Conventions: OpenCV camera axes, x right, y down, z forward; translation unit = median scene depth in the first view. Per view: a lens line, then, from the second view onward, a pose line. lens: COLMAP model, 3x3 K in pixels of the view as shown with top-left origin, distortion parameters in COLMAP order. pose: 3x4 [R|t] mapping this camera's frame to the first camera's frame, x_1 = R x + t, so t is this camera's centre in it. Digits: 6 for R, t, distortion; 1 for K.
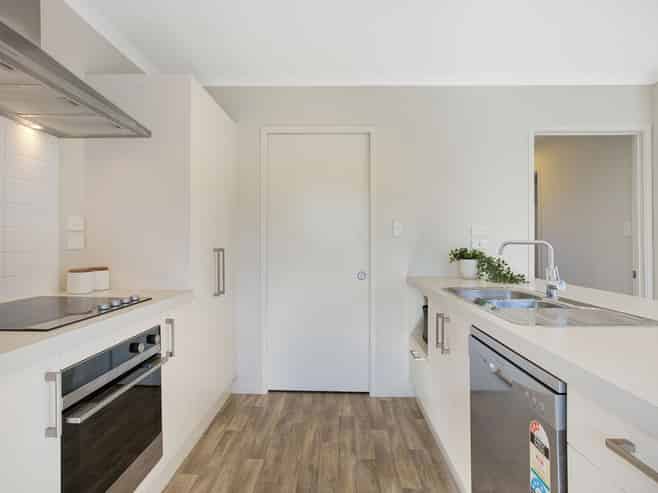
lens RADIAL K [[366.6, 0, 333.3], [0, 366.6, 252.5], [0, 0, 1]] dist [0.019663, 0.001295]
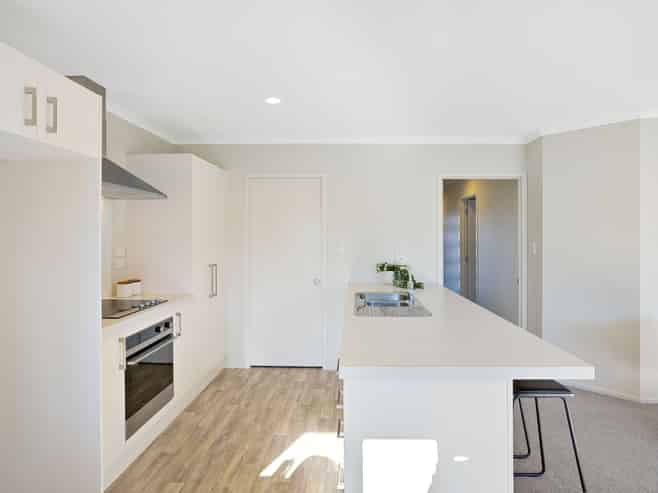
lens RADIAL K [[366.6, 0, 331.2], [0, 366.6, 242.7], [0, 0, 1]] dist [0.019663, 0.001295]
pose [[0.999518, -0.002279, -0.030971, 0.257527], [0.001905, 0.999925, -0.012091, -0.099479], [0.030996, 0.012026, 0.999447, -0.555871]]
